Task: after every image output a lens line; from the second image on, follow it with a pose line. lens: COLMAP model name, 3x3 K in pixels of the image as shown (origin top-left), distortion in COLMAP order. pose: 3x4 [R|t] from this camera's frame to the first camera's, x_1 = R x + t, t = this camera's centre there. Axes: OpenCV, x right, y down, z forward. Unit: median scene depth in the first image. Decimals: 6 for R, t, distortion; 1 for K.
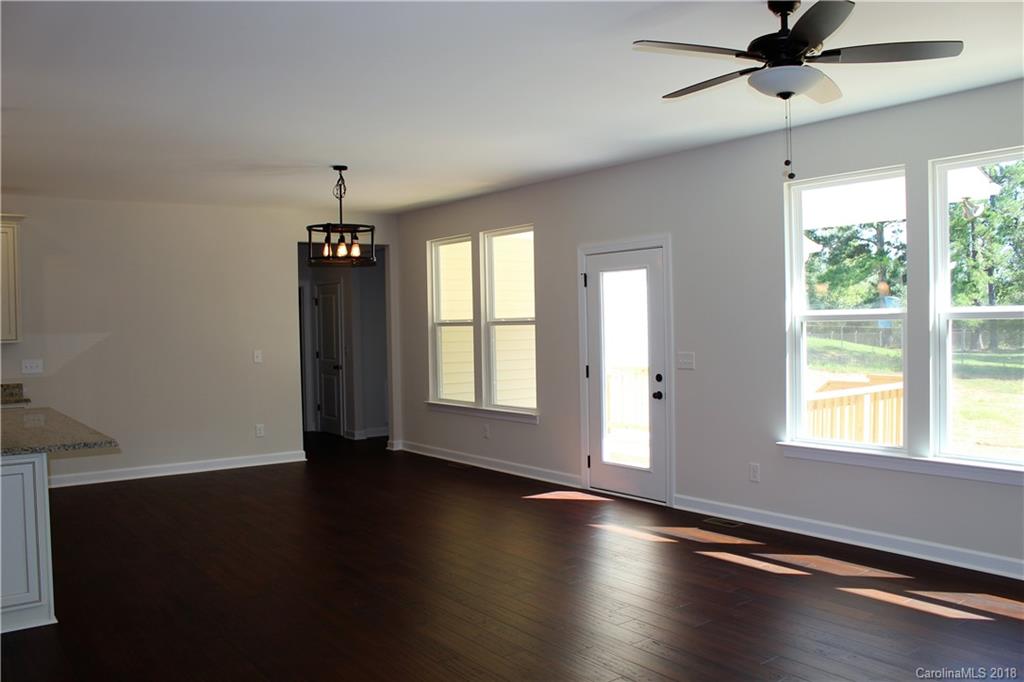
lens RADIAL K [[866.0, 0, 512.0], [0, 866.0, 341.0], [0, 0, 1]] dist [-0.167615, 0.149506]
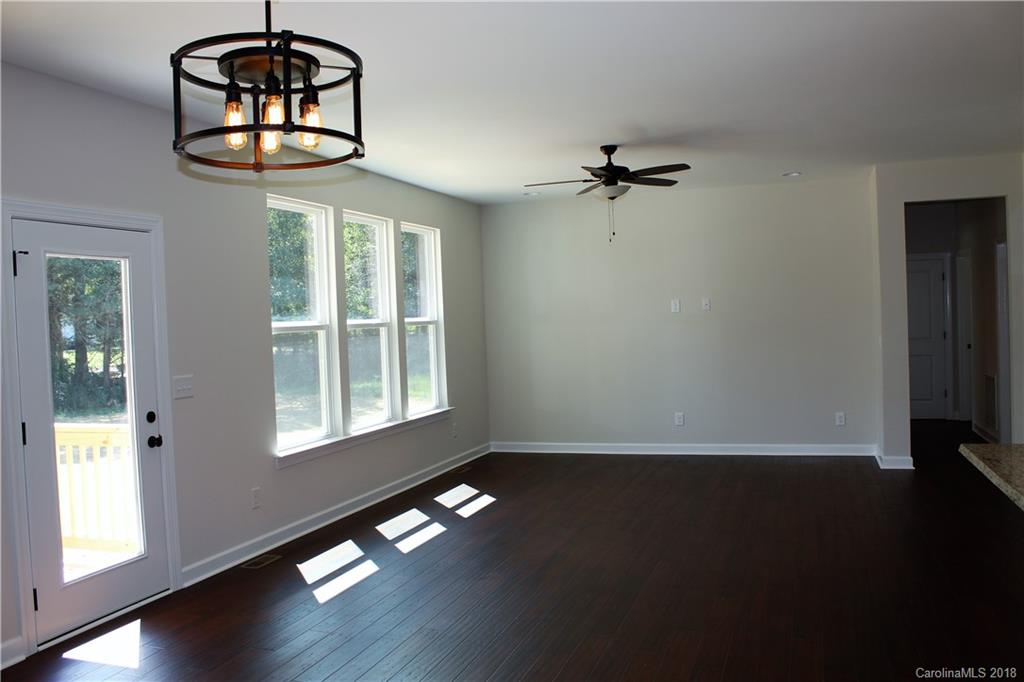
lens RADIAL K [[866.0, 0, 512.0], [0, 866.0, 341.0], [0, 0, 1]] dist [-0.167615, 0.149506]
pose [[-0.558615, 0.019565, 0.829196, -0.570109], [0.062170, 0.997897, 0.018338, -0.013245], [-0.827094, 0.061795, -0.558657, 1.151950]]
